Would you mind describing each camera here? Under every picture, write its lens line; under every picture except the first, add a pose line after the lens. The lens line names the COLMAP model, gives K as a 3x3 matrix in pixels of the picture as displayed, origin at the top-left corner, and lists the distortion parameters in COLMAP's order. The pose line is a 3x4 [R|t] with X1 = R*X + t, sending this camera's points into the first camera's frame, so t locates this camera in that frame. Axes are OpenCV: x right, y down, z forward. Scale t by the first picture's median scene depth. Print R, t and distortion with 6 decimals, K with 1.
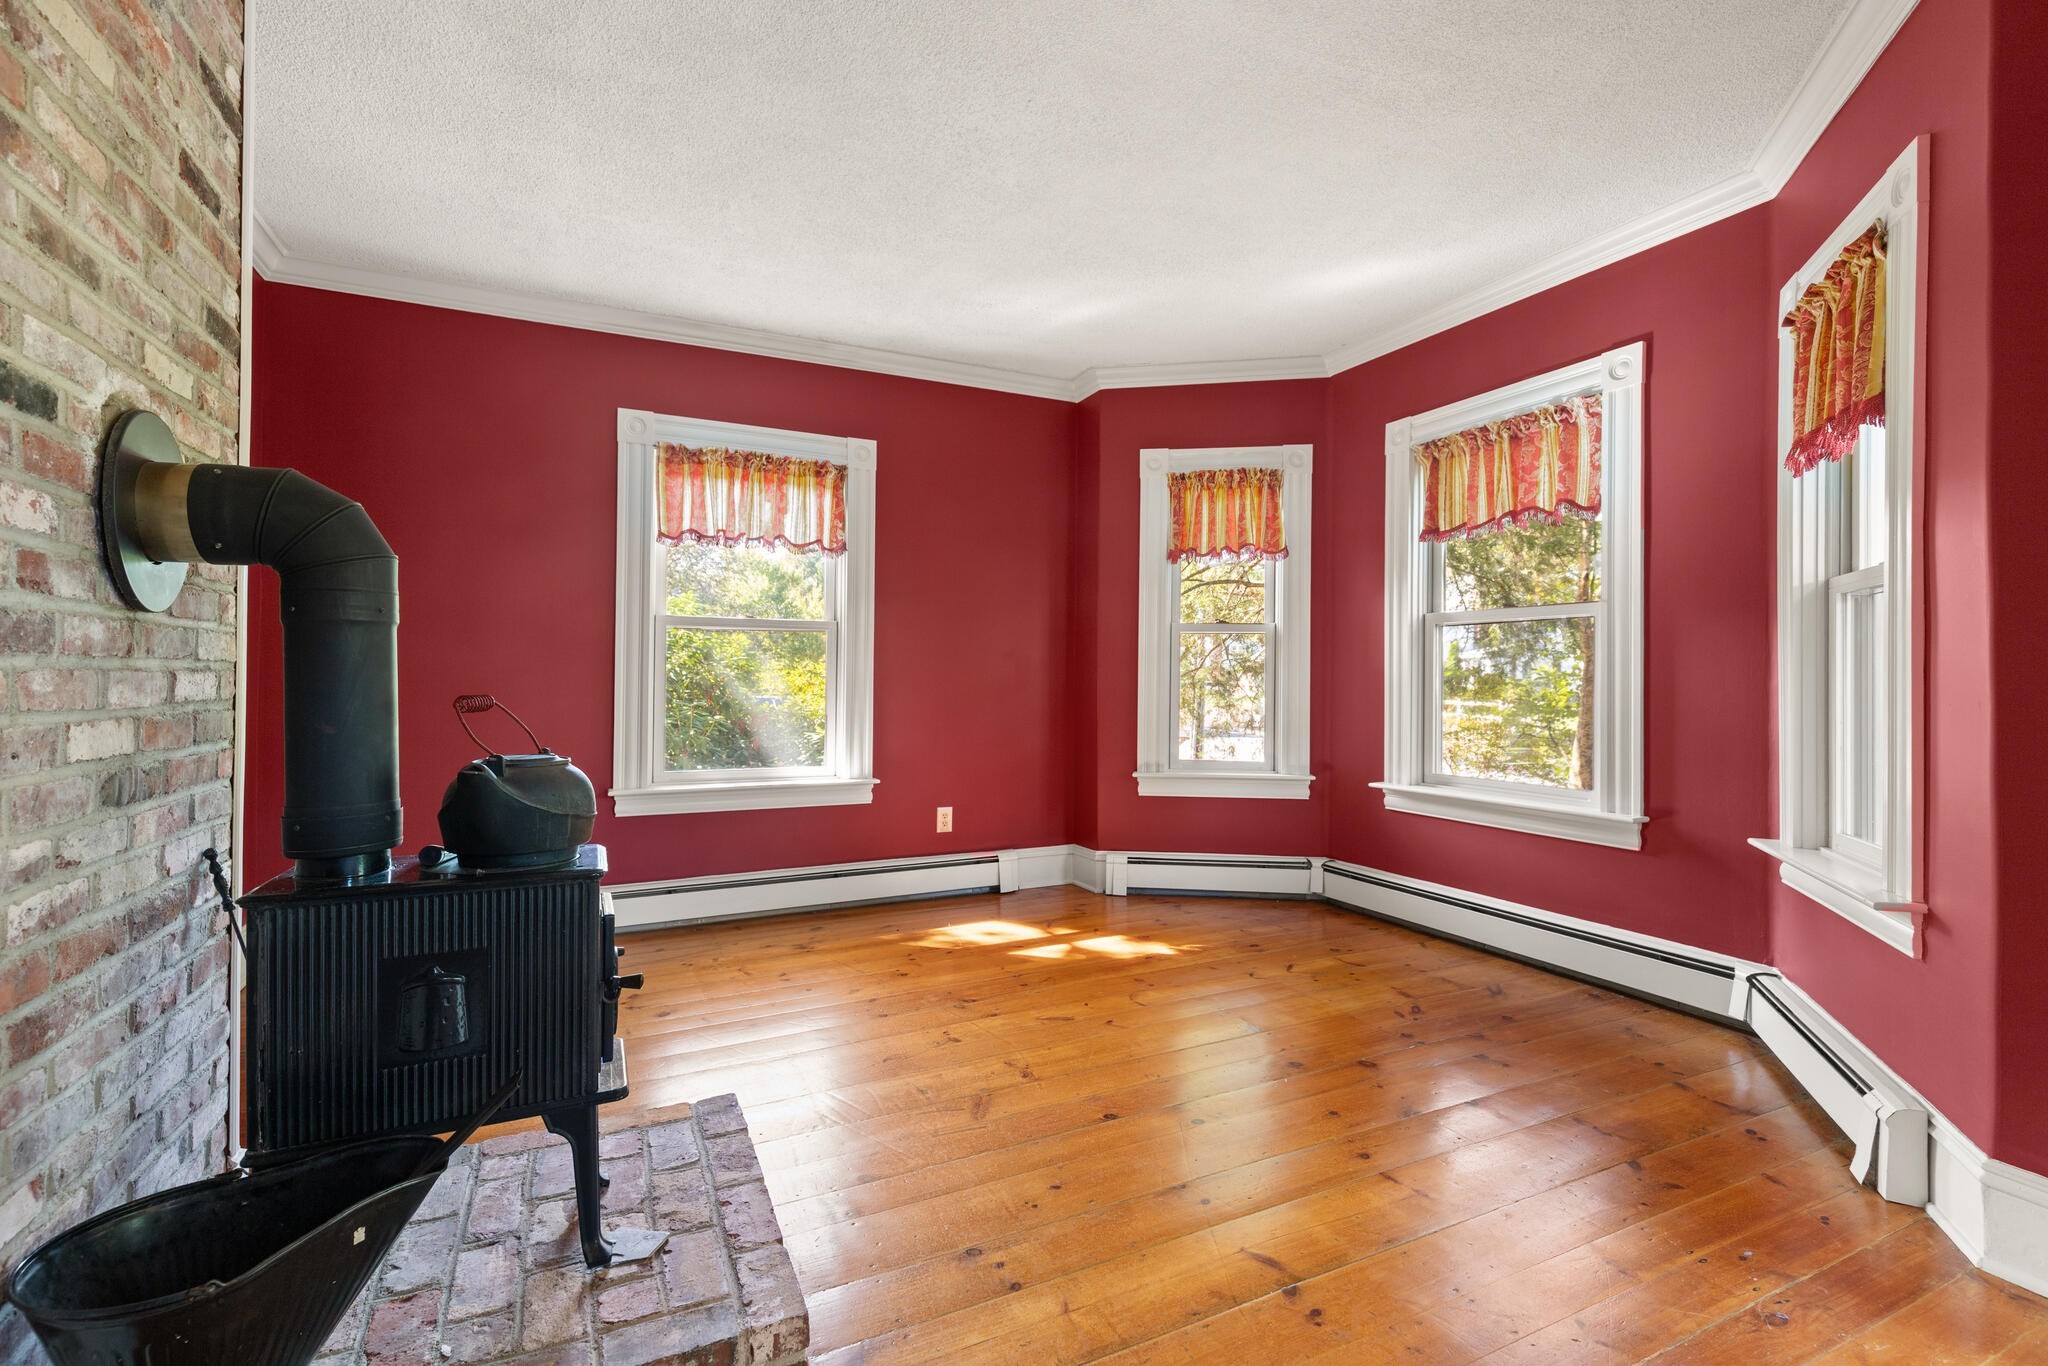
lens RADIAL K [[936.0, 0, 1028.8], [0, 936.0, 677.1], [0, 0, 1]] dist [0.009199, -0.002588]
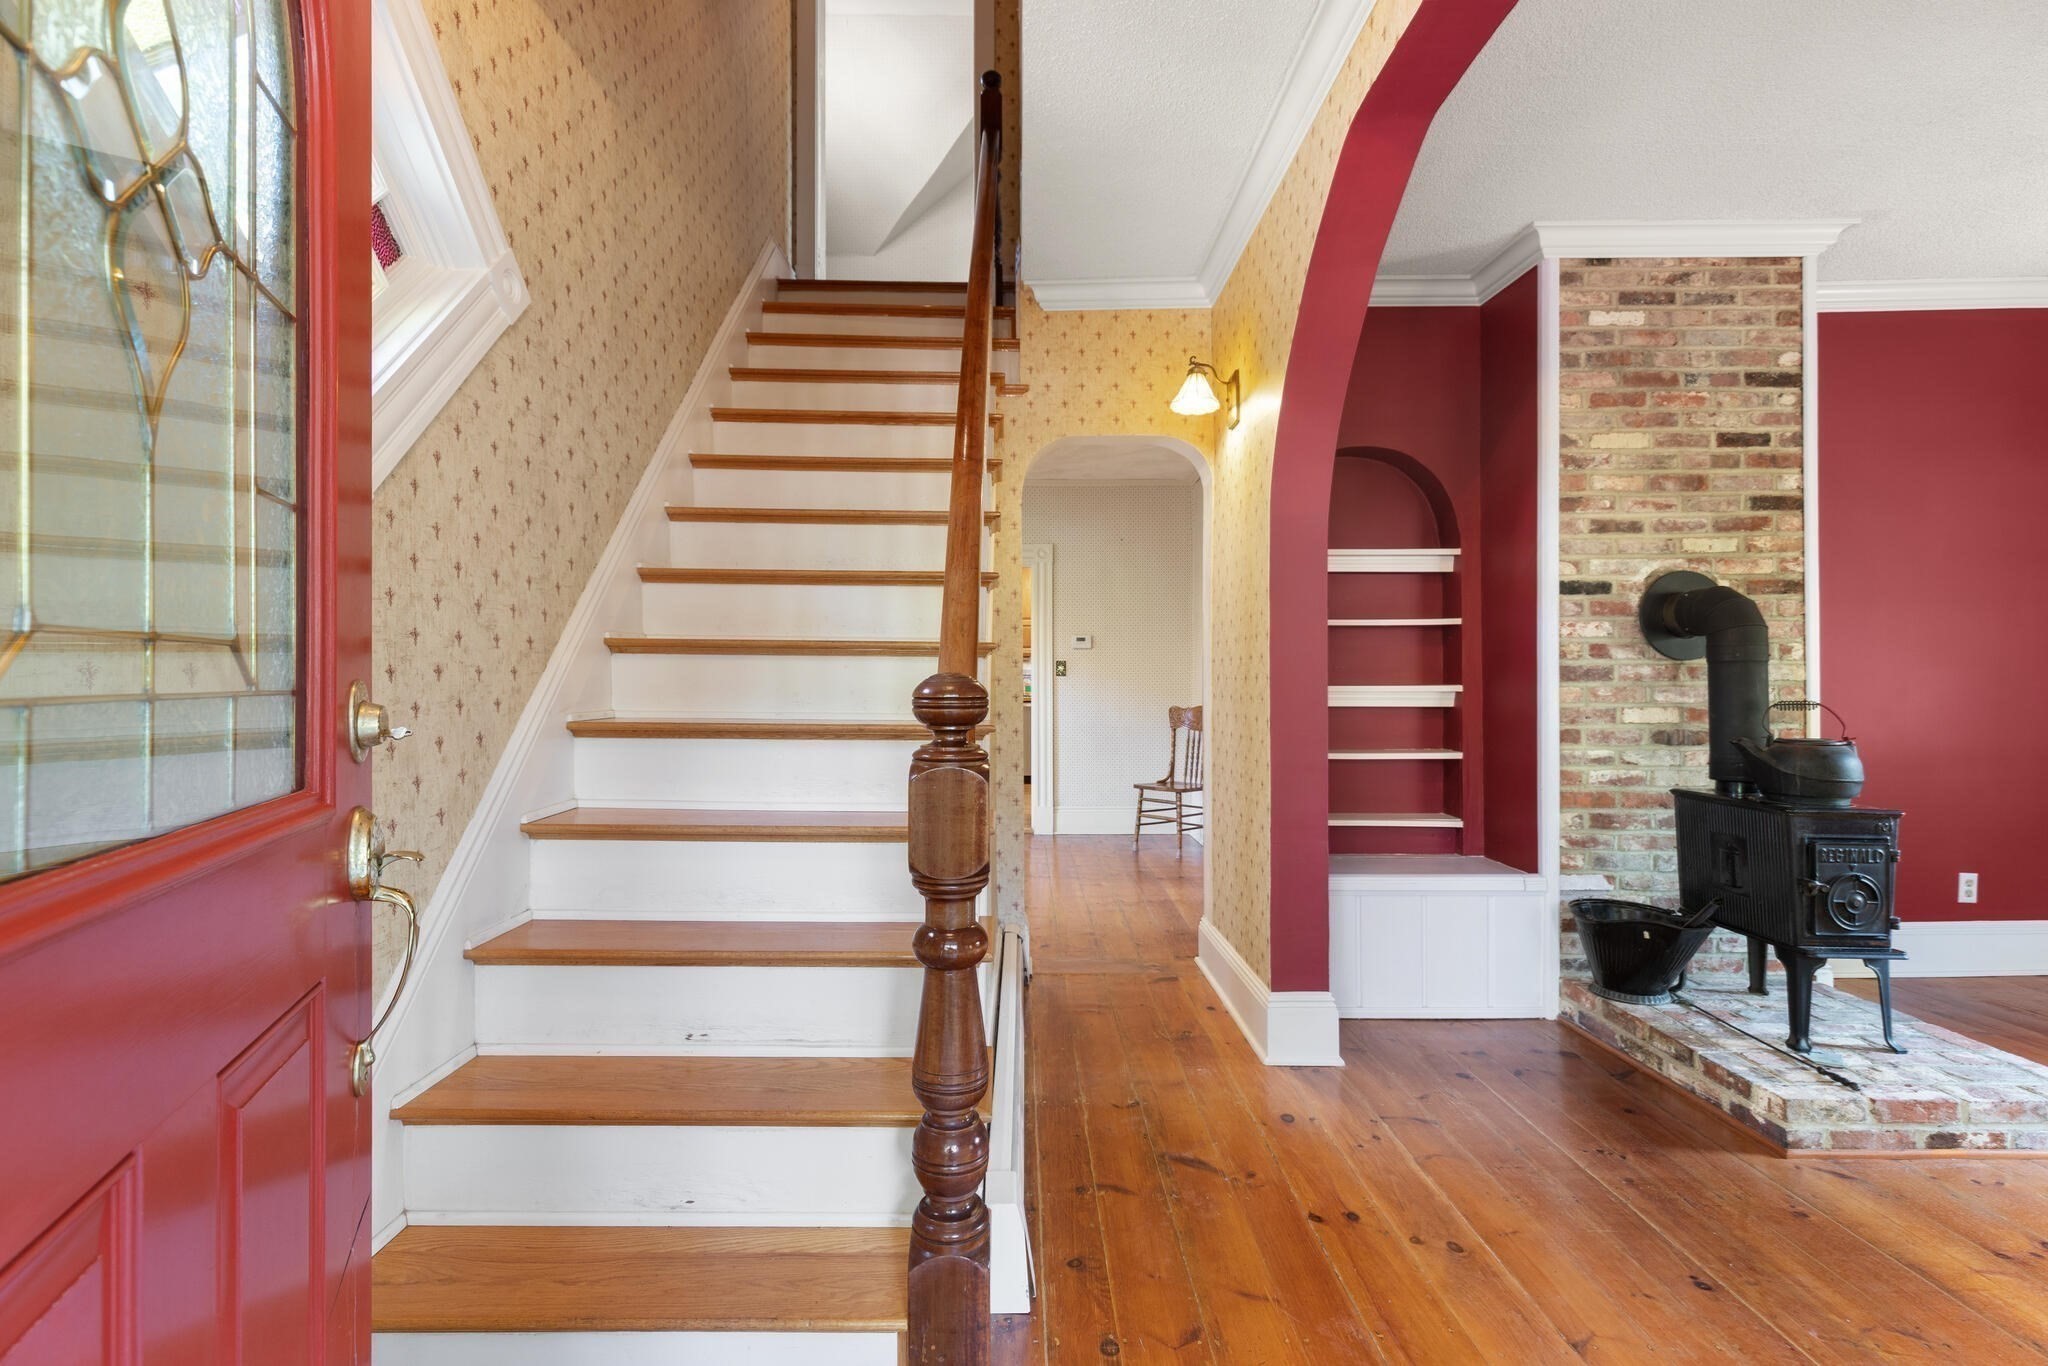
lens RADIAL K [[936.0, 0, 1017.9], [0, 936.0, 669.5], [0, 0, 1]] dist [0.009199, -0.002588]
pose [[-0.423809, -0.008231, -0.905714, 1.985654], [0.001057, 0.999954, -0.009582, -0.031522], [0.905751, -0.005019, -0.423781, 0.579923]]
